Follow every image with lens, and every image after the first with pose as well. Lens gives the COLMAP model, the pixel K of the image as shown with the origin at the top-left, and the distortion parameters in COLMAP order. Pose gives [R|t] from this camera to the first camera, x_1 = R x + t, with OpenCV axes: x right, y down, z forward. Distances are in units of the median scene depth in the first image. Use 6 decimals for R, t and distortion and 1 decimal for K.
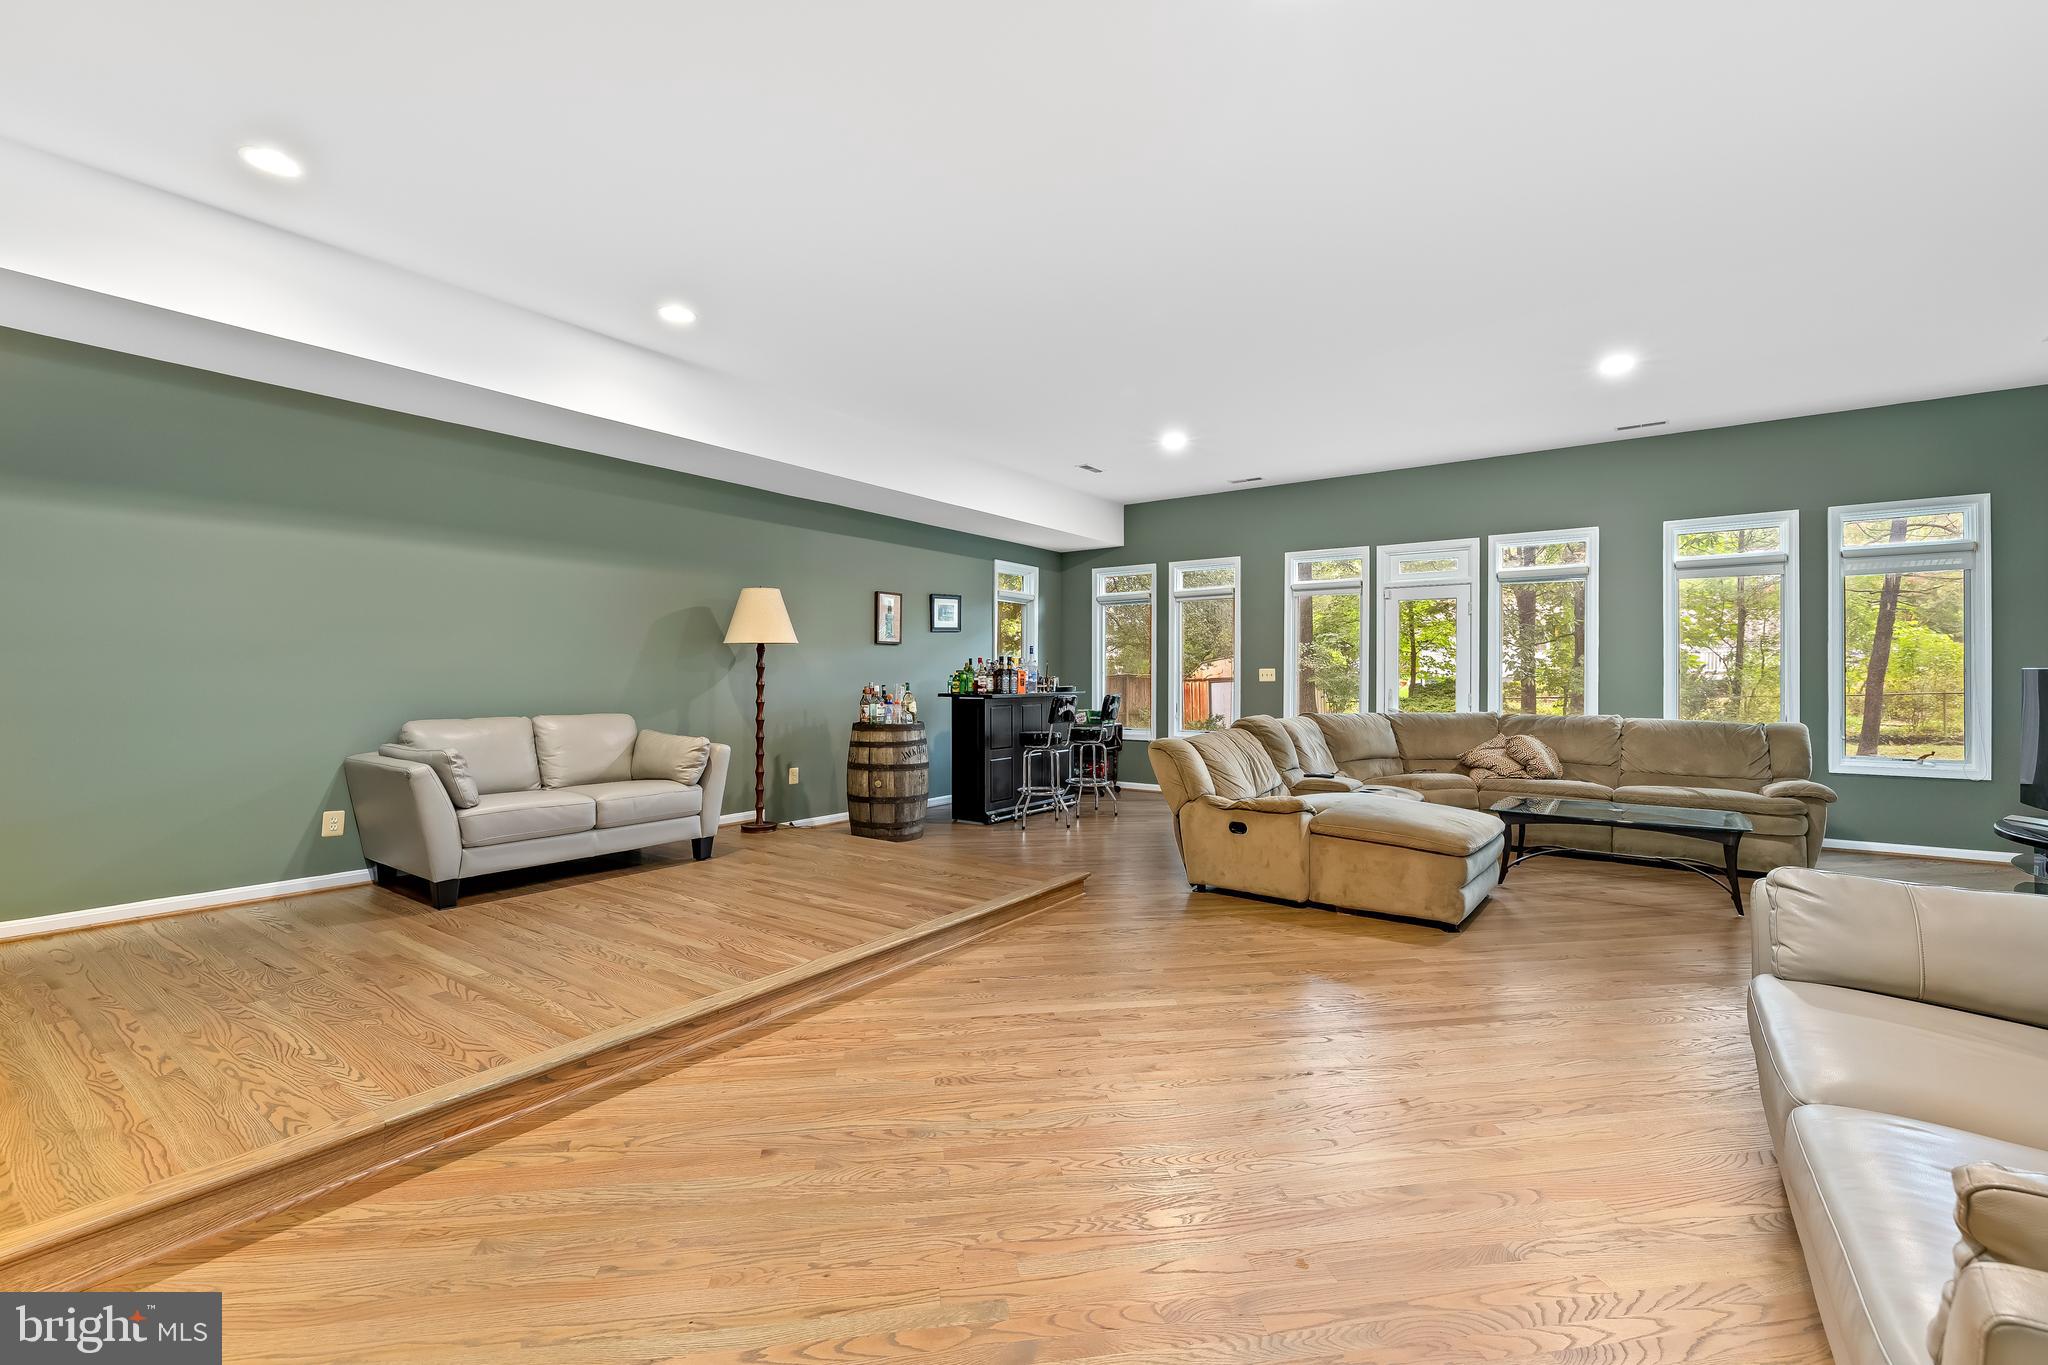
lens RADIAL K [[884.9, 0, 1014.6], [0, 884.9, 663.9], [0, 0, 1]] dist [-0.000601, -0.000150]
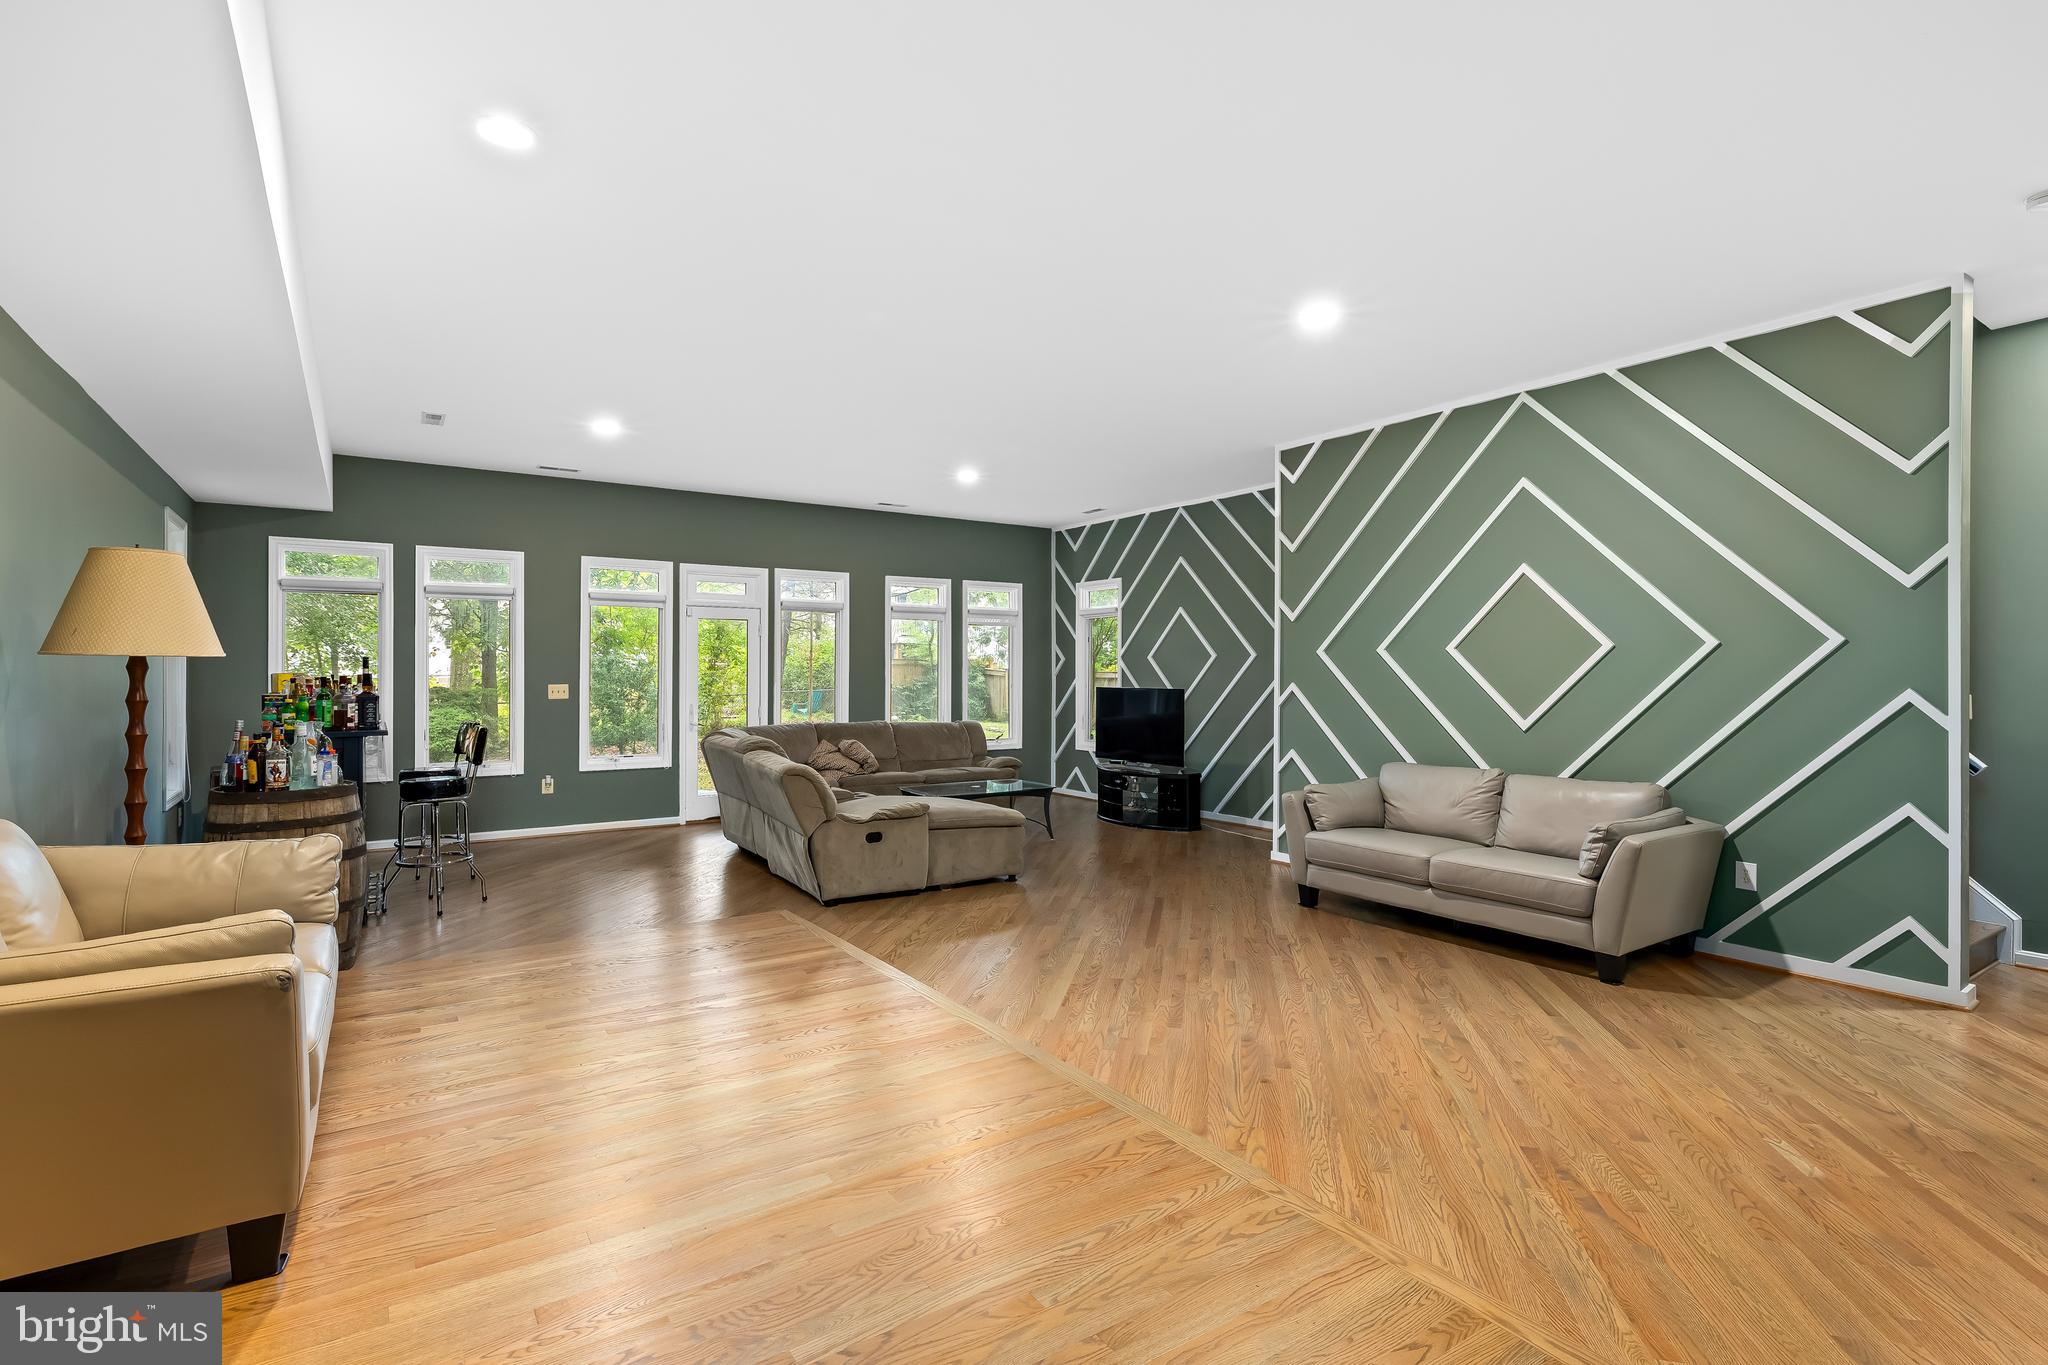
lens RADIAL K [[961.8, 0, 1029.4], [0, 961.8, 683.4], [0, 0, 1]] dist [-0.005619, 0.001462]
pose [[0.326871, -0.008063, 0.945035, -0.591821], [-0.014966, 0.999794, 0.013706, -0.020132], [-0.944951, -0.018624, 0.326683, 0.305435]]
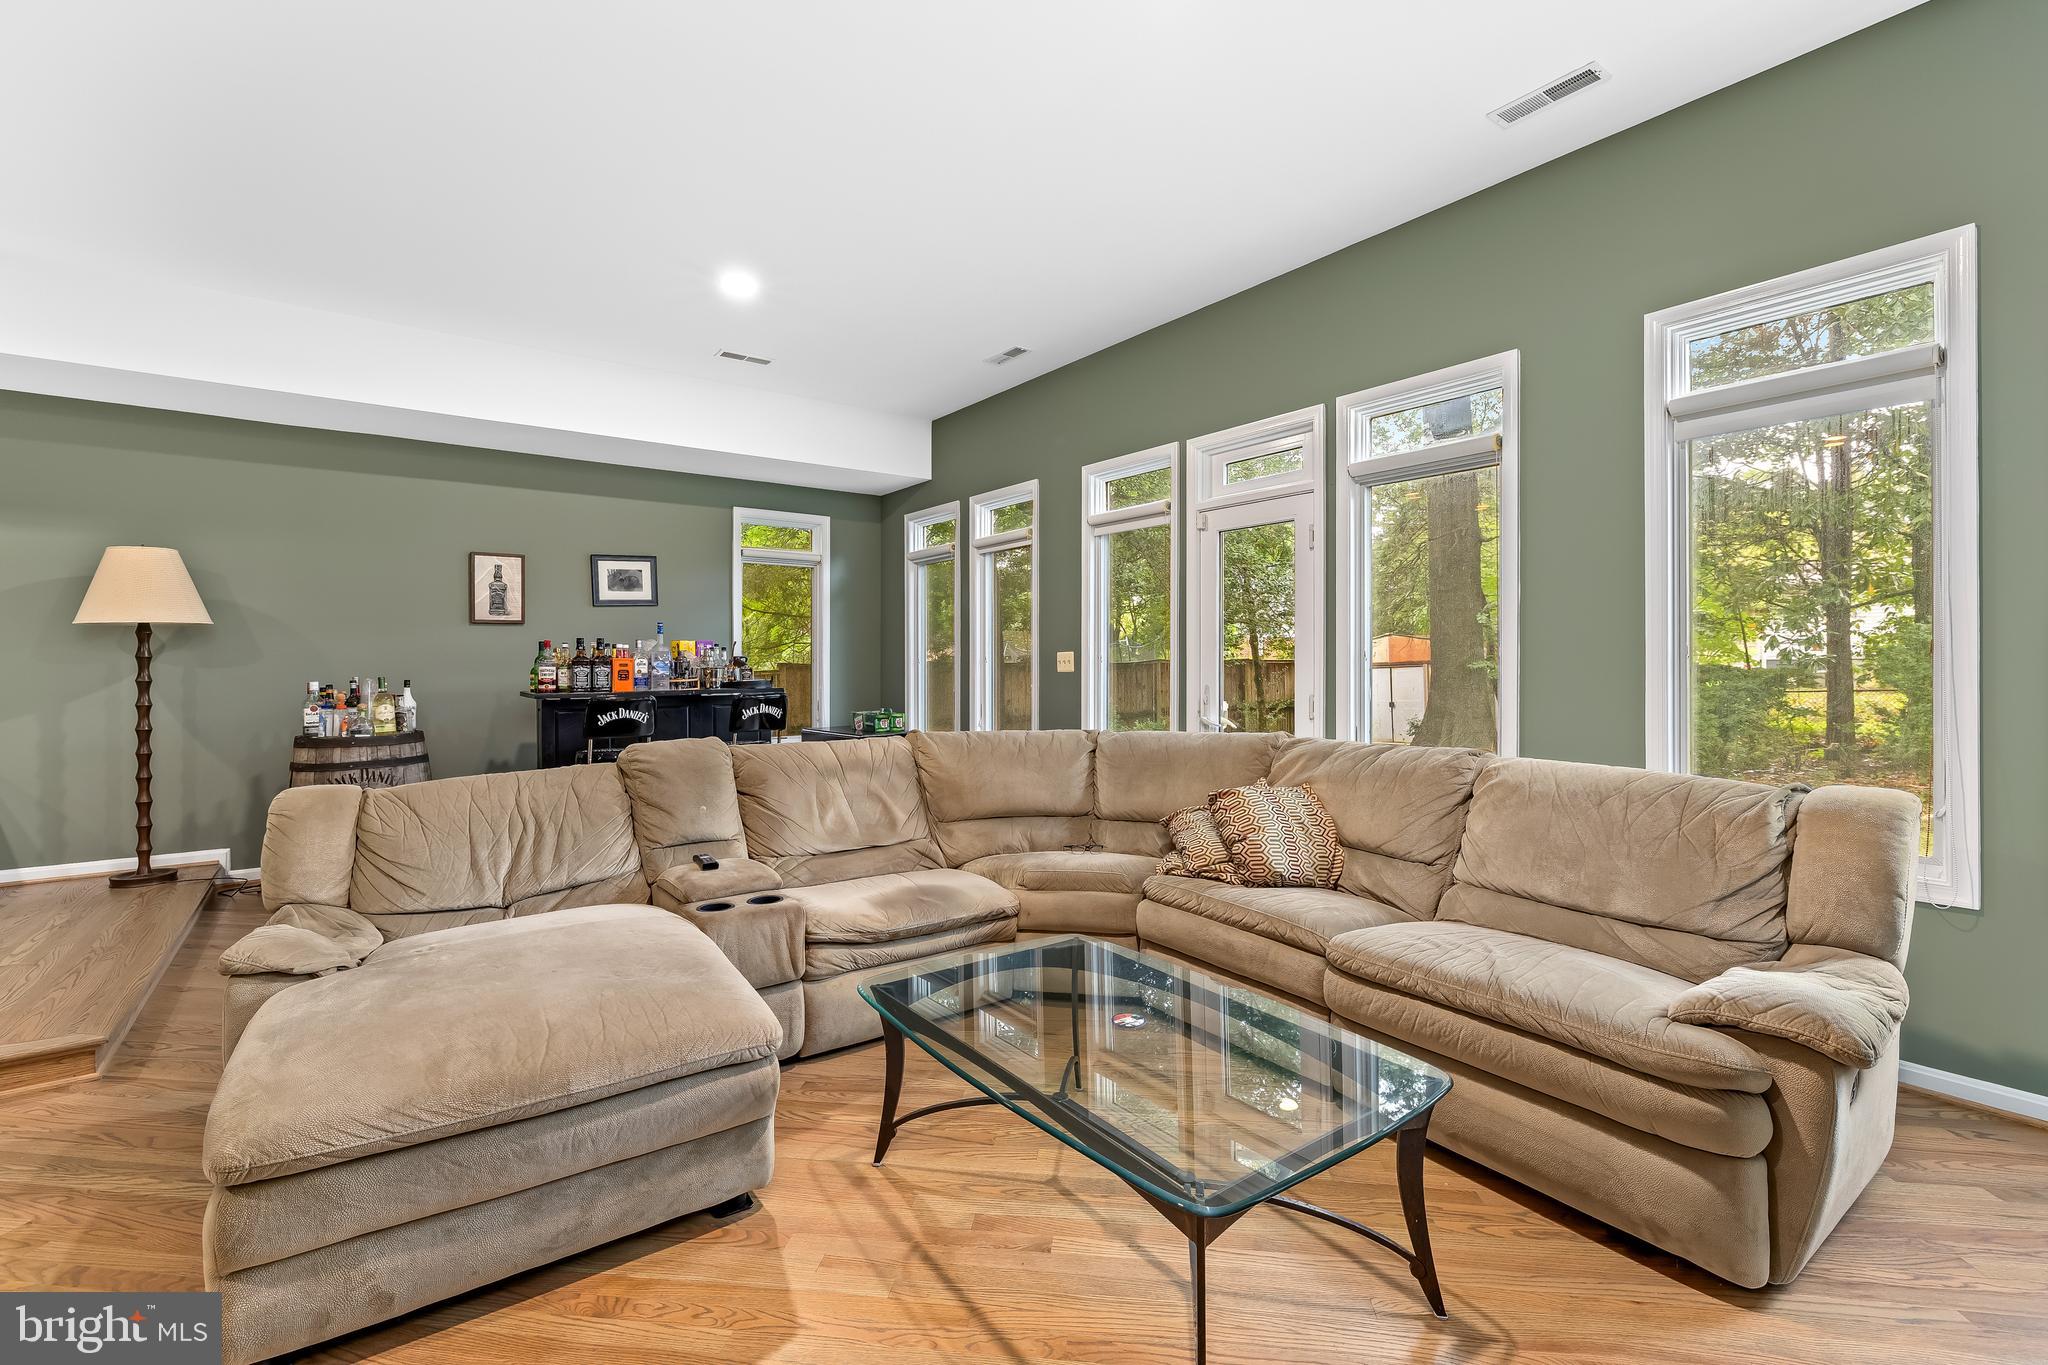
lens RADIAL K [[884.9, 0, 1039.5], [0, 884.9, 661.7], [0, 0, 1]] dist [-0.000601, -0.000150]
pose [[0.958470, -0.006377, -0.285123, 0.567665], [0.010068, 0.999883, 0.011481, 0.006523], [0.285016, -0.013874, 0.958422, 0.482653]]
